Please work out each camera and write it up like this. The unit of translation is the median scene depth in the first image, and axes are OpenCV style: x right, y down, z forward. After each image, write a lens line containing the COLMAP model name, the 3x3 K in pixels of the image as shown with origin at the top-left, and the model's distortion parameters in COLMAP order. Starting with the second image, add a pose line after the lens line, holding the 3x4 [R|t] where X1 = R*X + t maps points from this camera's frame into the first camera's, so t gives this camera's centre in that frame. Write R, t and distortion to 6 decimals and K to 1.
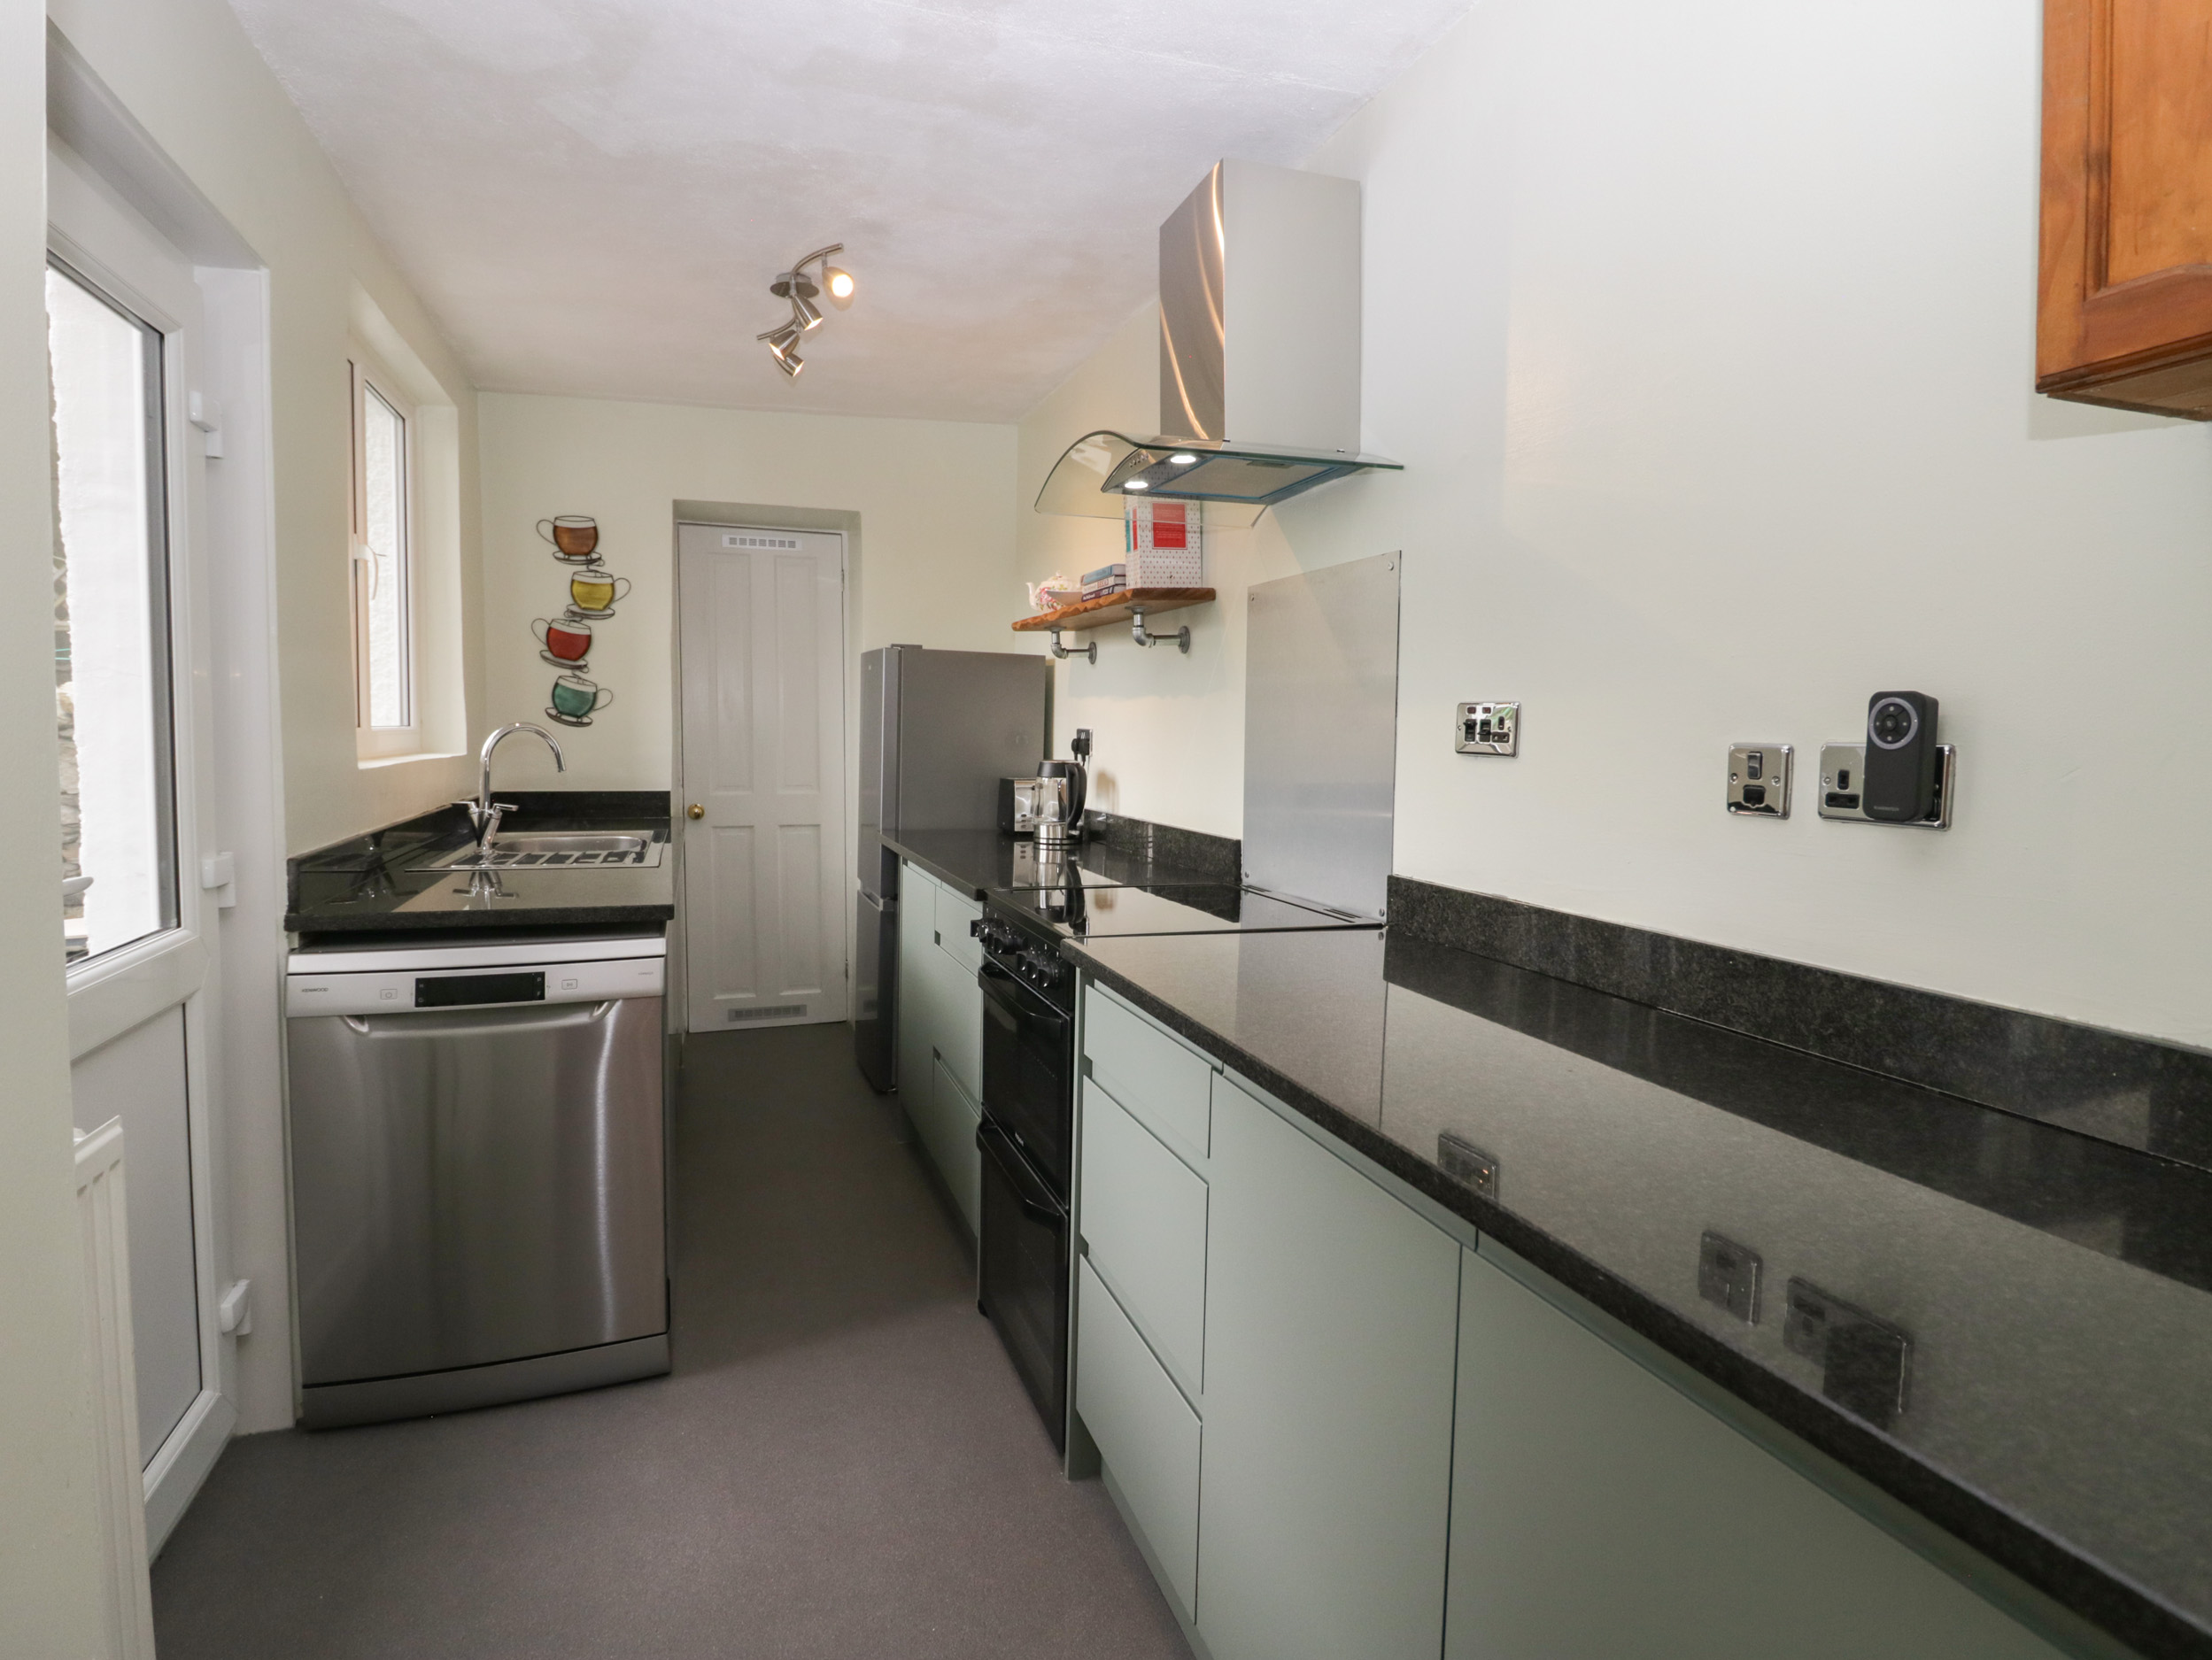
lens RADIAL K [[1149.1, 0, 1122.8], [0, 1149.1, 807.3], [0, 0, 1]] dist [0.001429, -0.013631]
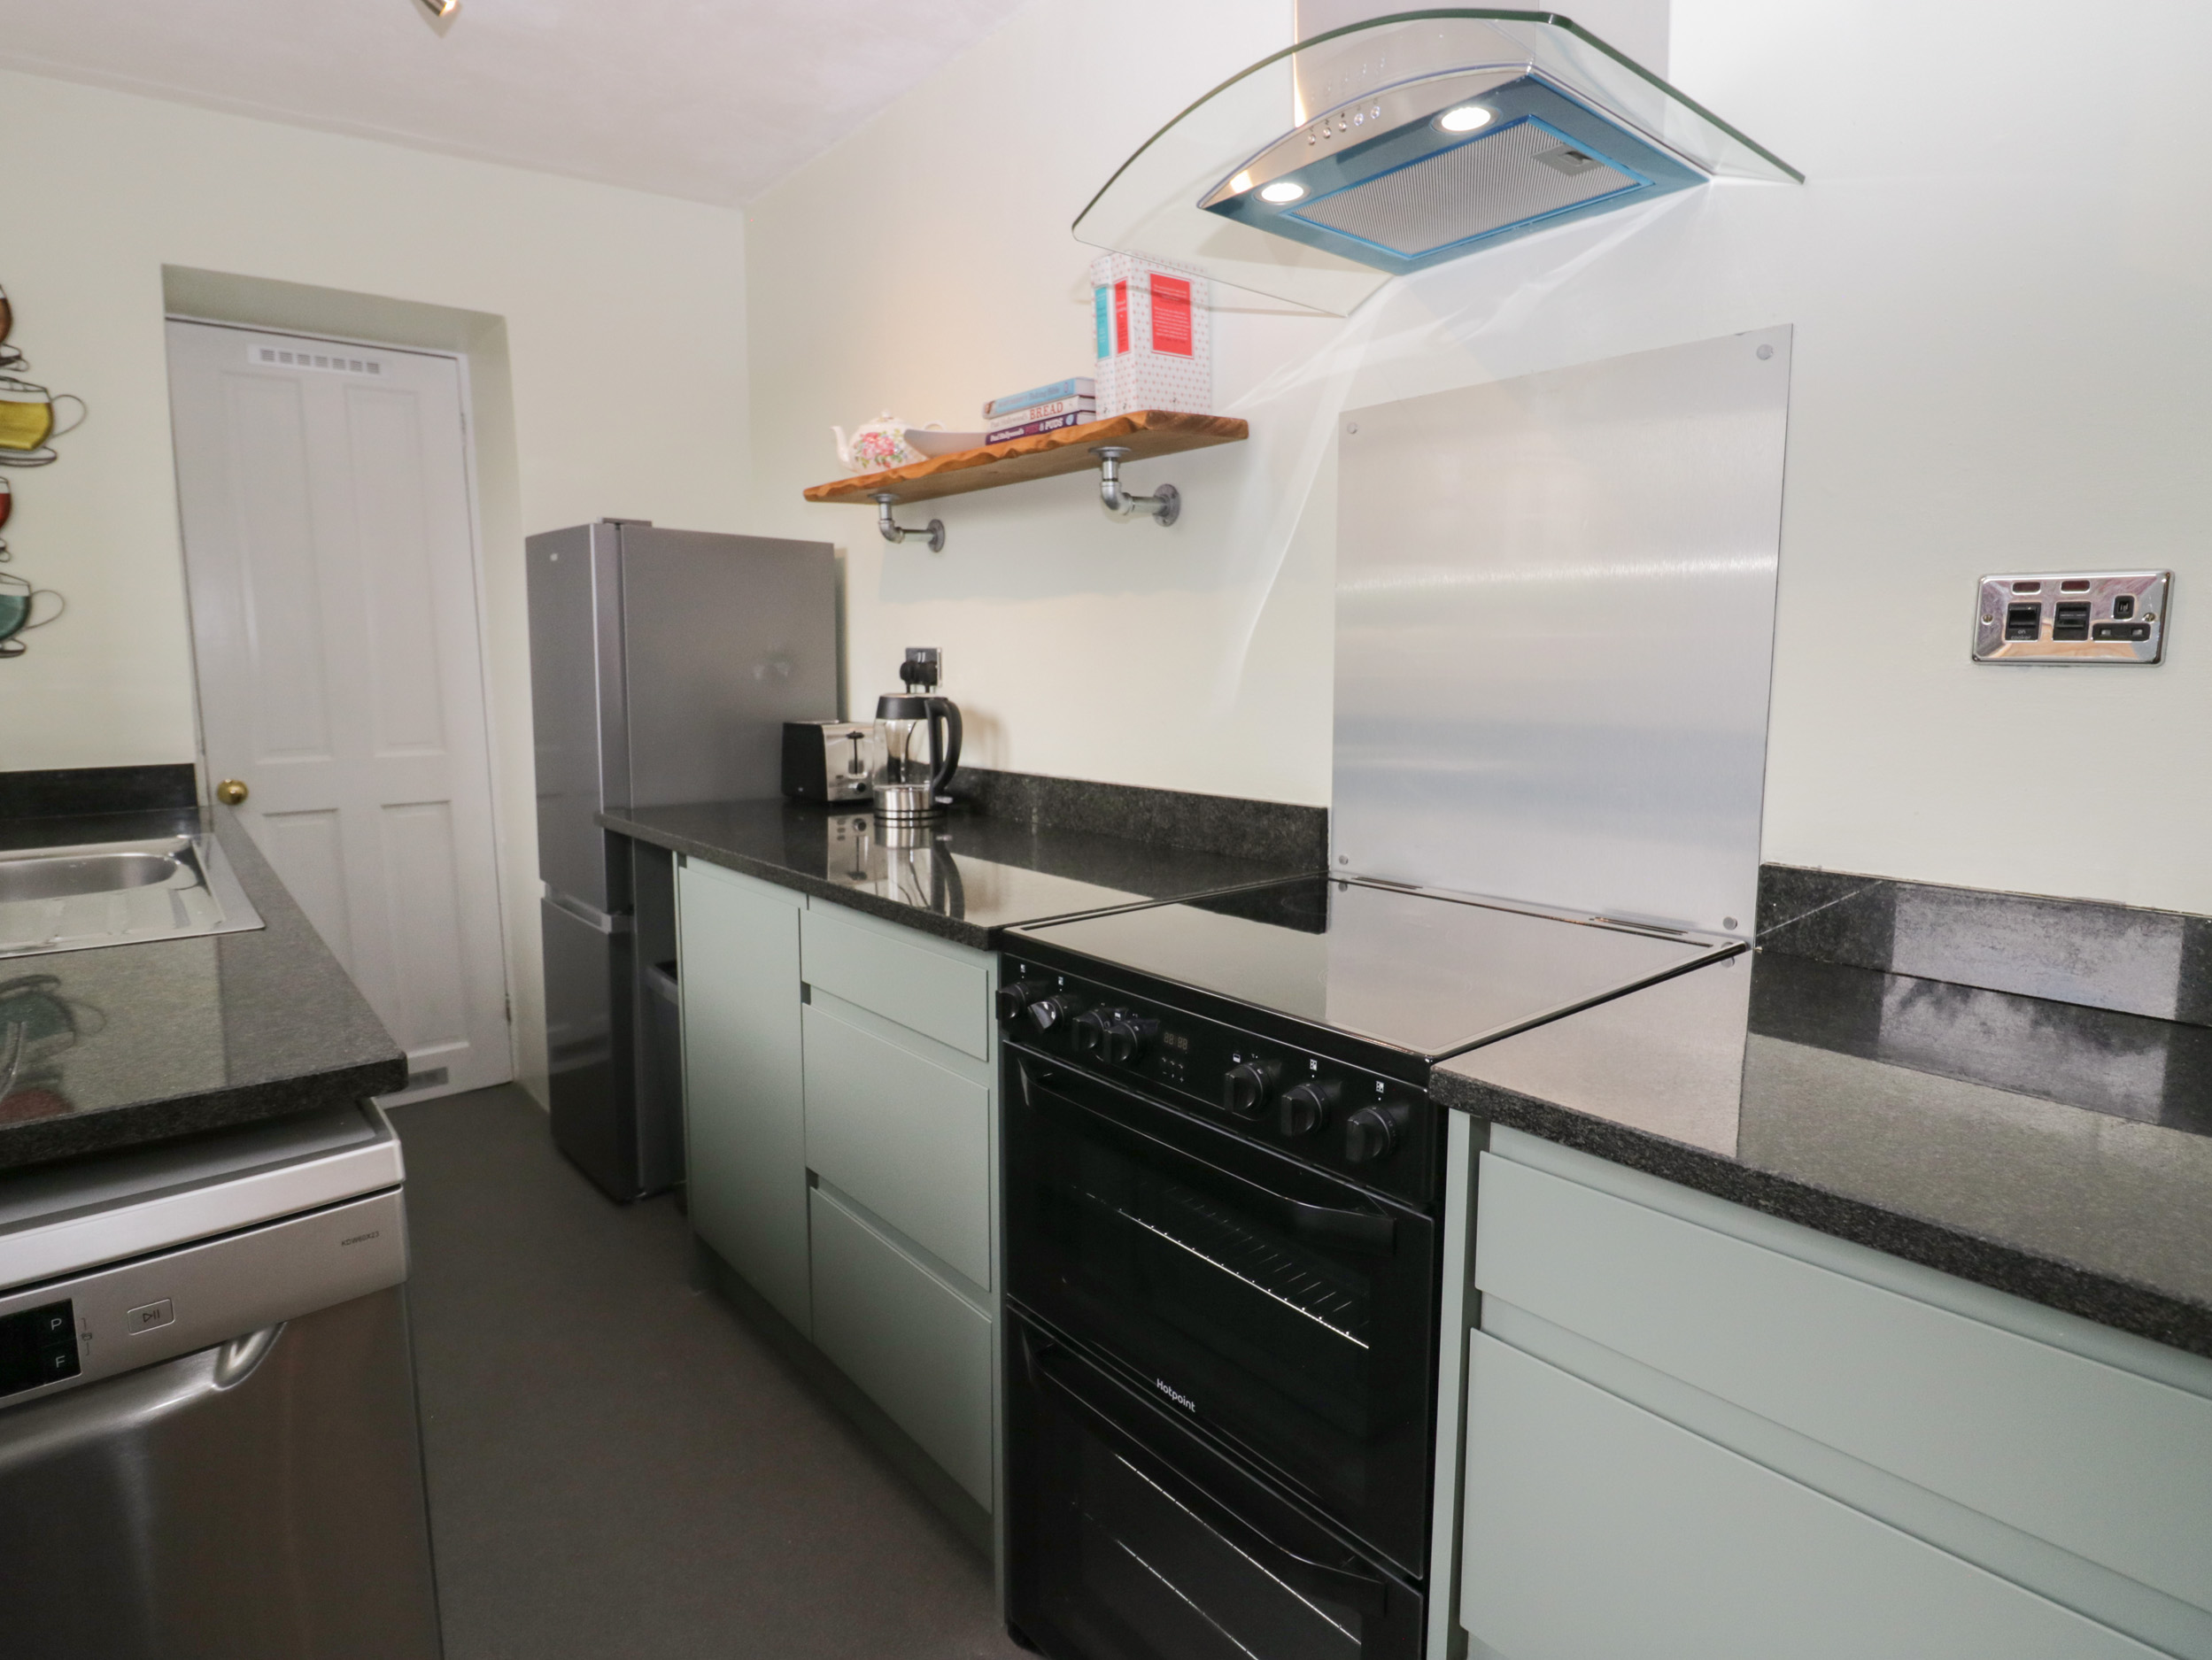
lens RADIAL K [[1194.5, 0, 1135.6], [0, 1194.5, 806.0], [0, 0, 1]] dist [0.005059, -0.010448]
pose [[0.940648, -0.057914, 0.334406, -0.158631], [0.038477, 0.997178, 0.064465, -0.014354], [-0.337195, -0.047772, 0.940222, 0.276649]]
